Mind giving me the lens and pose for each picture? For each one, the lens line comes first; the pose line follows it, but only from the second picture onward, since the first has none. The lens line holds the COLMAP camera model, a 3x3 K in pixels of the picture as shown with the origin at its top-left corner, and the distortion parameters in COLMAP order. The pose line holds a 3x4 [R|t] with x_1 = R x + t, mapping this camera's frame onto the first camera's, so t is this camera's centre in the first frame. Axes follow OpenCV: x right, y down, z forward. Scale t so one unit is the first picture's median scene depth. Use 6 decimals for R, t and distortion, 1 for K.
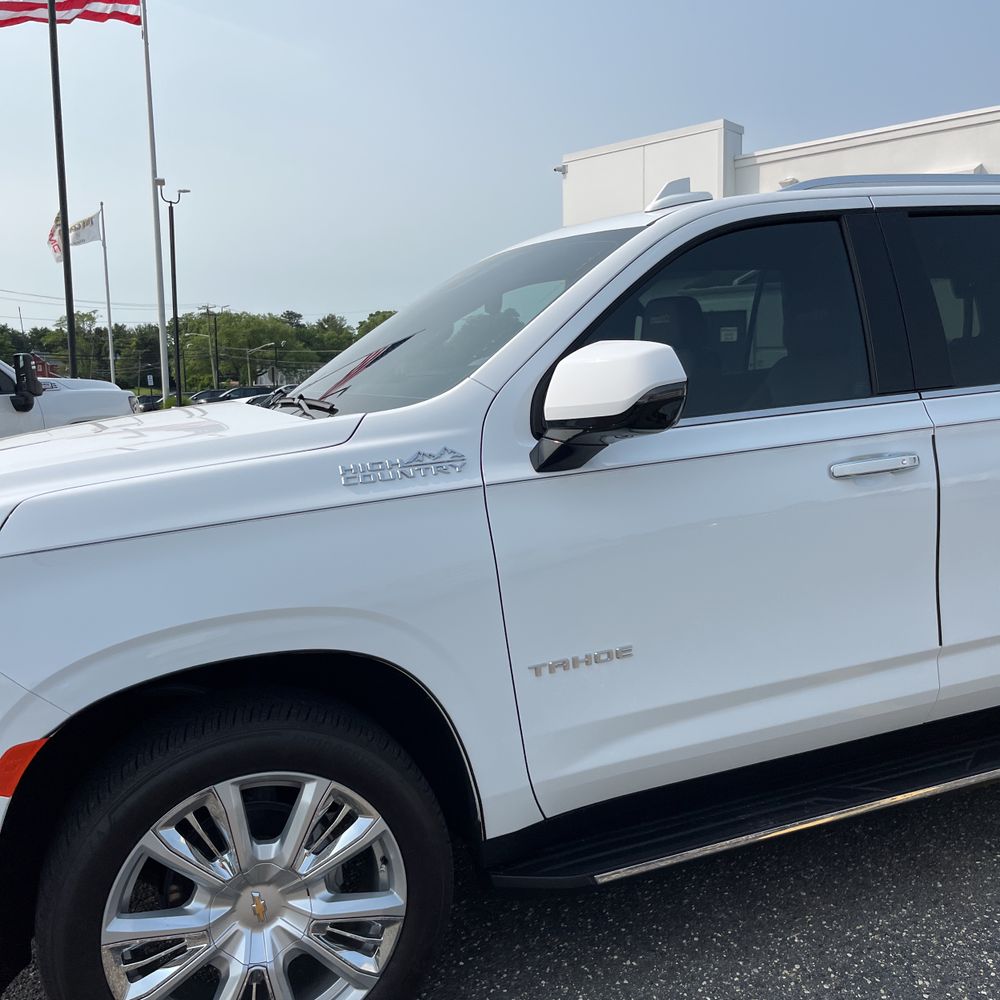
lens RADIAL K [[1019.3, 0, 491.4], [0, 1019.3, 499.7], [0, 0, 1]] dist [0.039853, -0.021377]
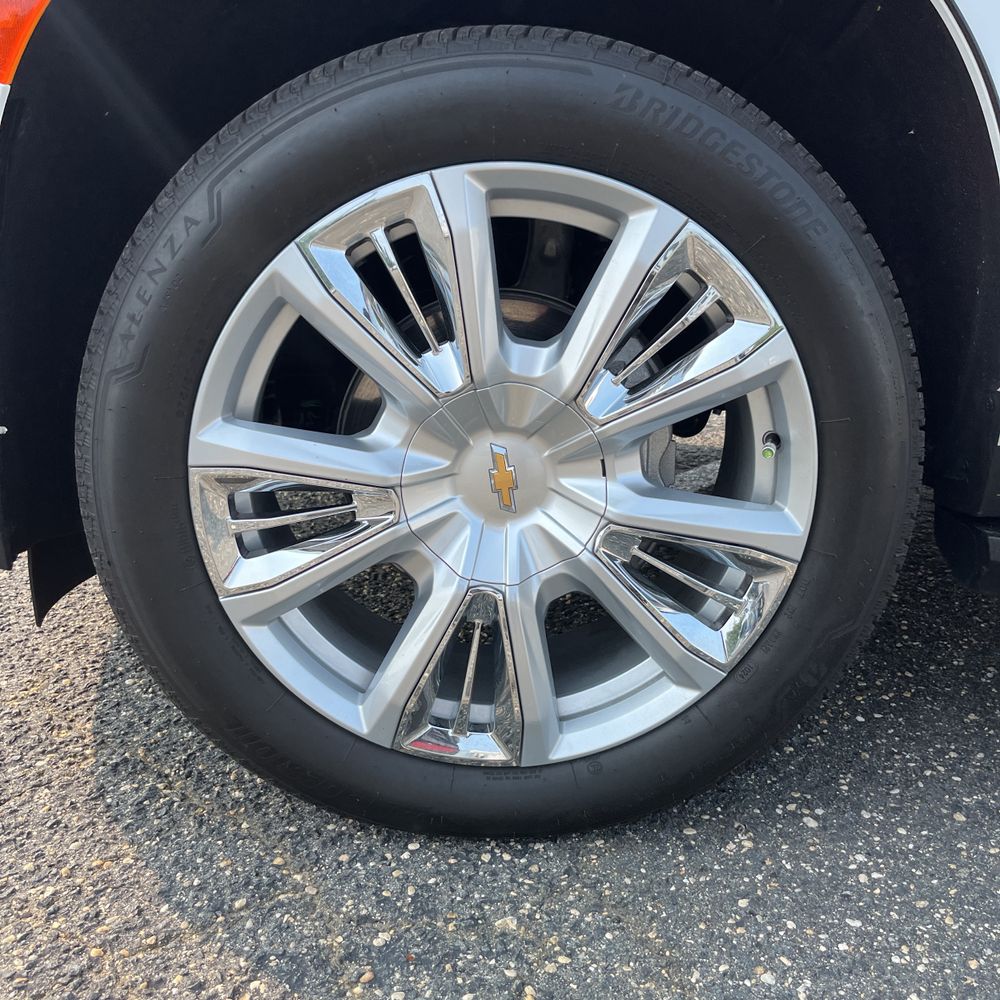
lens RADIAL K [[1020.9, 0, 479.5], [0, 1020.9, 497.0], [0, 0, 1]] dist [0.101694, -0.157691]
pose [[0.937750, 0.159426, -0.308559, -0.083669], [-0.105833, 0.977338, 0.183329, 0.315229], [0.330794, -0.139261, 0.933371, 0.534400]]
